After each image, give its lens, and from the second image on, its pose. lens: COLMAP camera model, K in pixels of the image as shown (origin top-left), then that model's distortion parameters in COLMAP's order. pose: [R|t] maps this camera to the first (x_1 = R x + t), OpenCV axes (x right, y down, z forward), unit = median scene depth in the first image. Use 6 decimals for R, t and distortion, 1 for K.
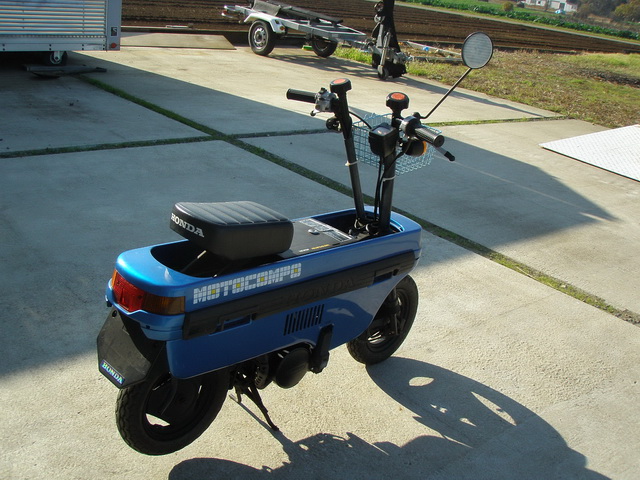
lens RADIAL K [[714.0, 0, 320.0], [0, 714.0, 240.0], [0, 0, 1]] dist [-0.206141, 0.182777]
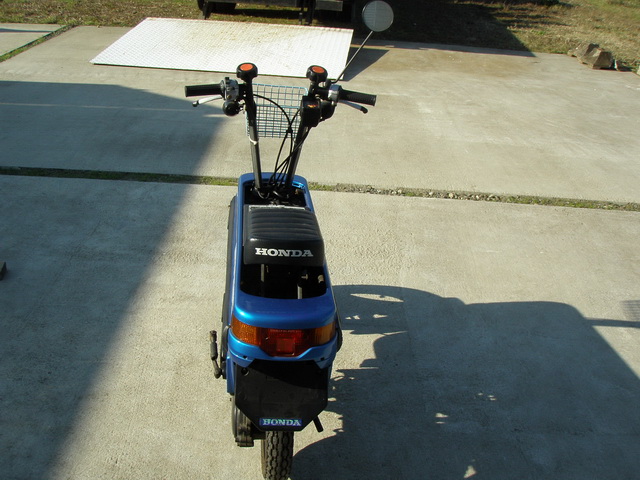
lens RADIAL K [[714.0, 0, 320.0], [0, 714.0, 240.0], [0, 0, 1]] dist [-0.206141, 0.182777]
pose [[0.664670, -0.391060, 0.636620, -0.627920], [0.286251, 0.920351, 0.266486, -0.231735], [-0.690126, 0.005108, 0.723671, 0.198383]]
